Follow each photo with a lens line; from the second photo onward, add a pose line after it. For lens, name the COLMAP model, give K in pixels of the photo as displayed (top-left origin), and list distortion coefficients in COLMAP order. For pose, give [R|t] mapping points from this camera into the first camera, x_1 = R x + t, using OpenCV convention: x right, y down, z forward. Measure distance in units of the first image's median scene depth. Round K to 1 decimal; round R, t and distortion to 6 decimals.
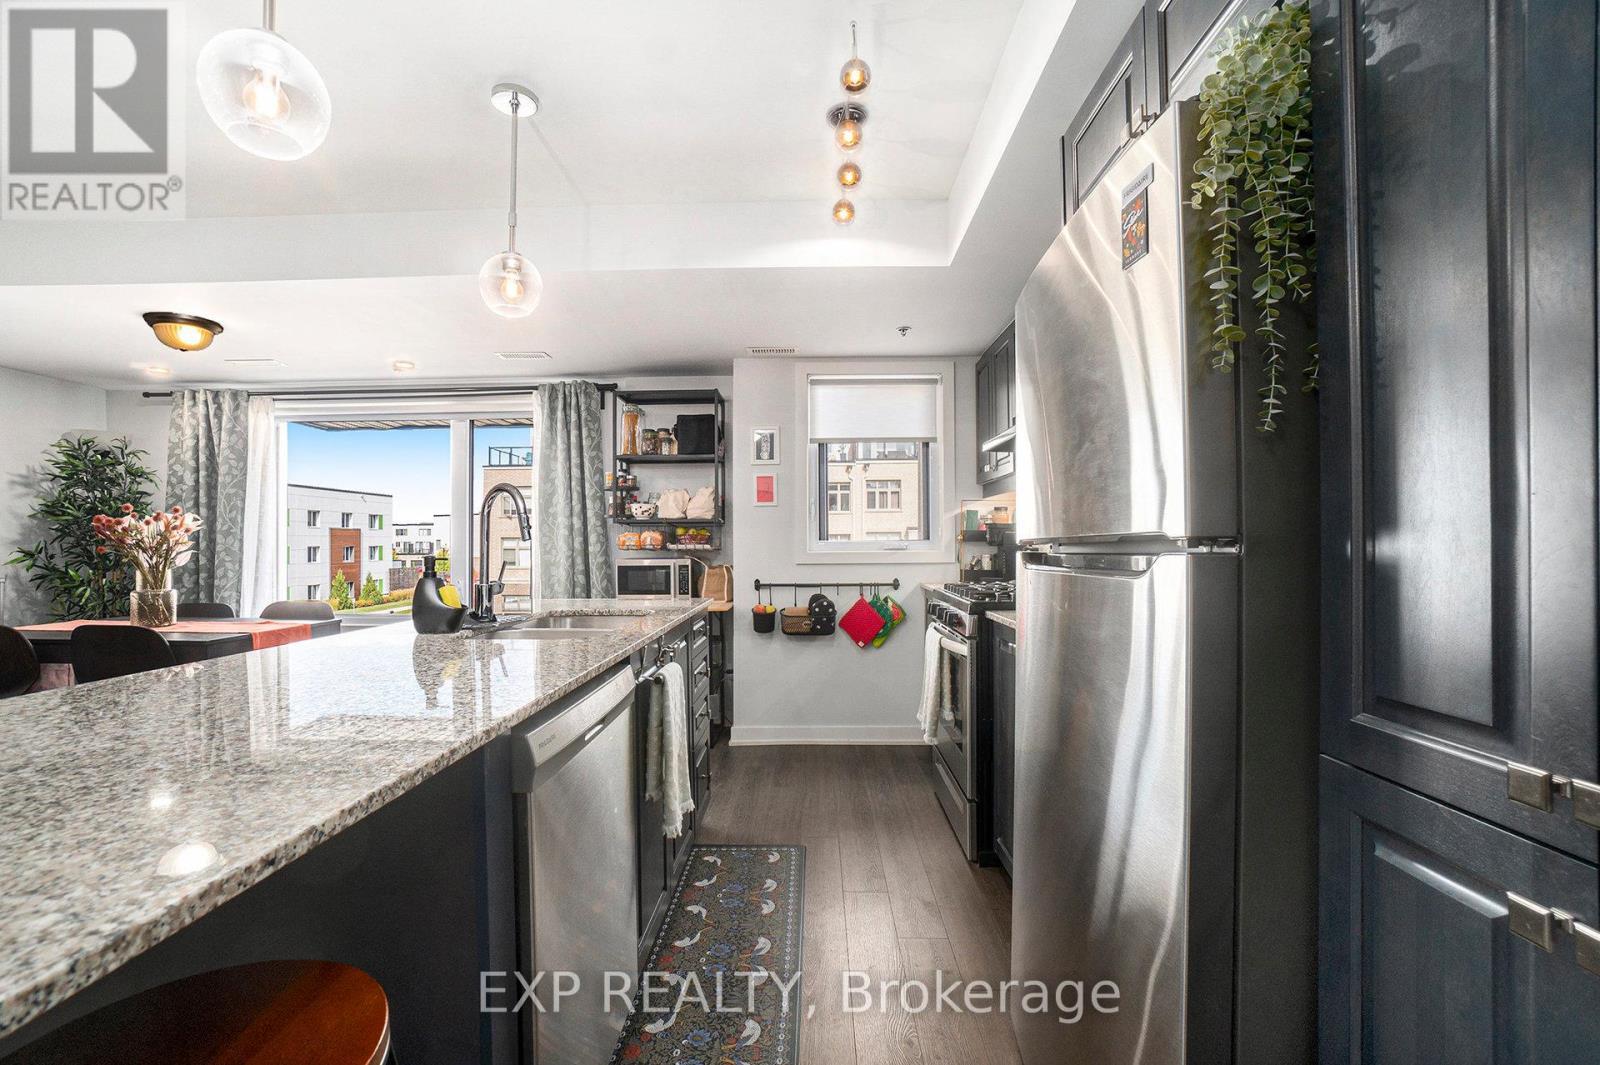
lens RADIAL K [[714.4, 0, 796.1], [0, 714.4, 542.4], [0, 0, 1]] dist [-0.063497, 0.022222]
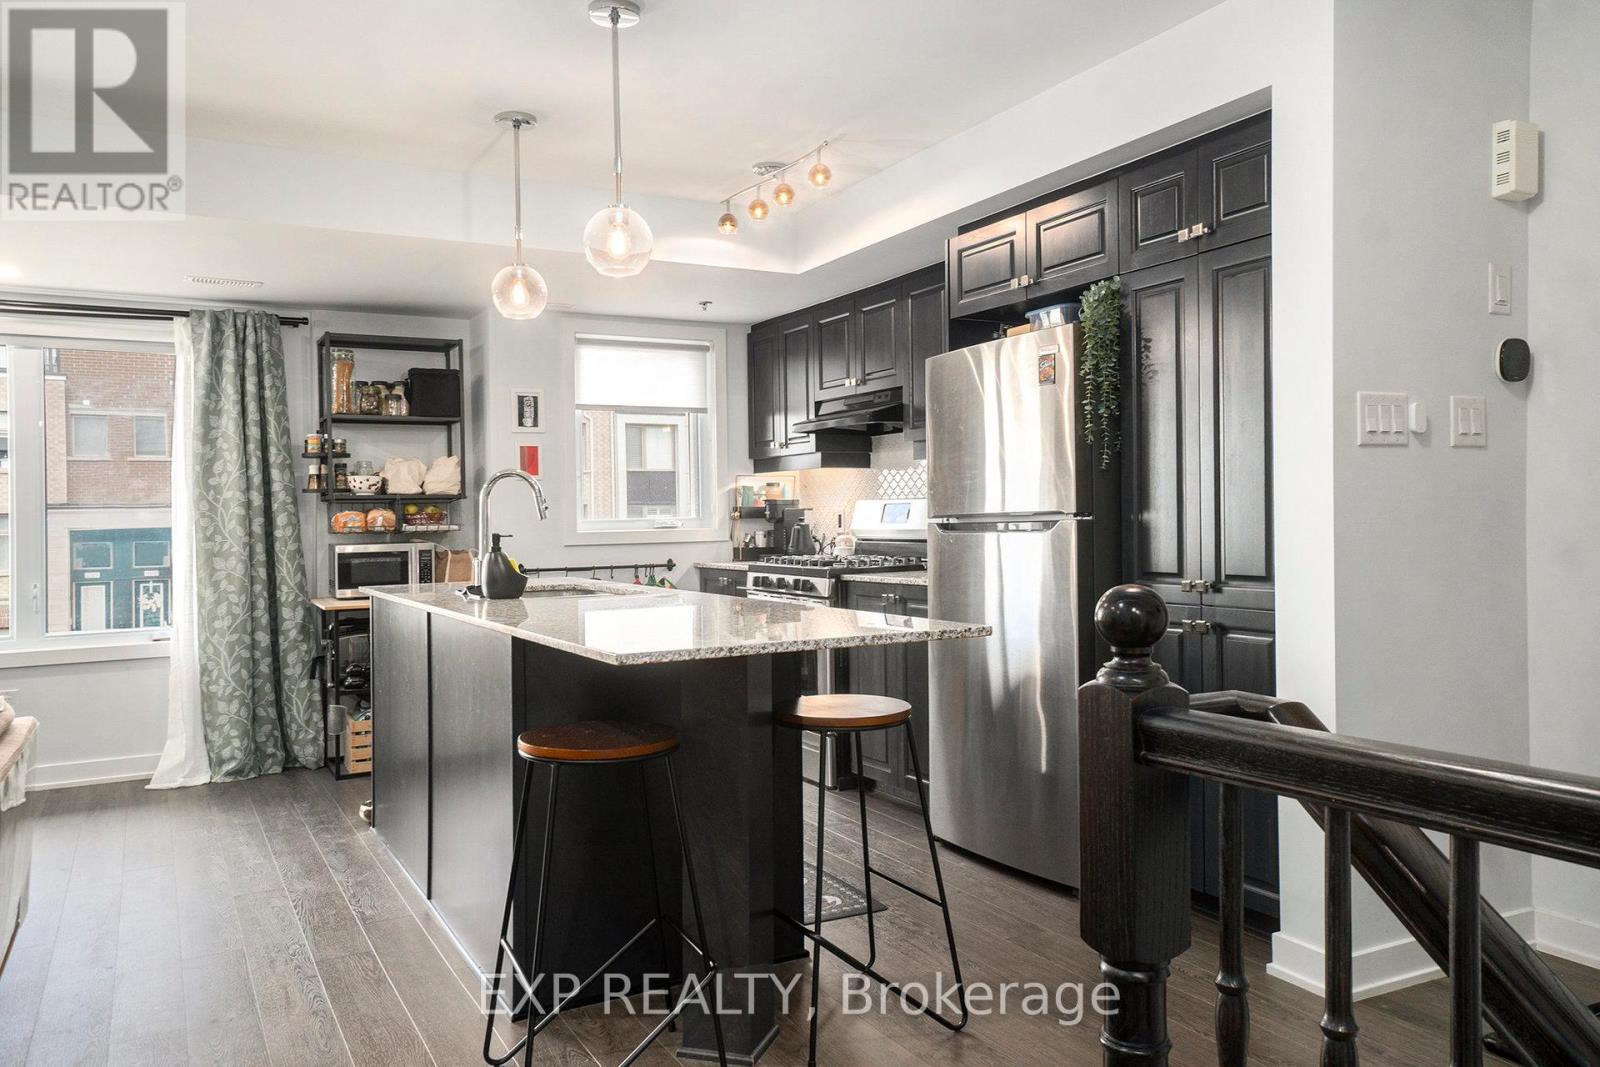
lens RADIAL K [[1206.1, 0, 800.0], [0, 1206.1, 533.5], [0, 0, 1]] dist [0.036293, -0.000028]
pose [[0.867084, -0.016673, 0.497884, -0.476035], [0.012072, 0.999850, 0.012457, 0.000104], [-0.498016, -0.004791, 0.867154, -0.432457]]
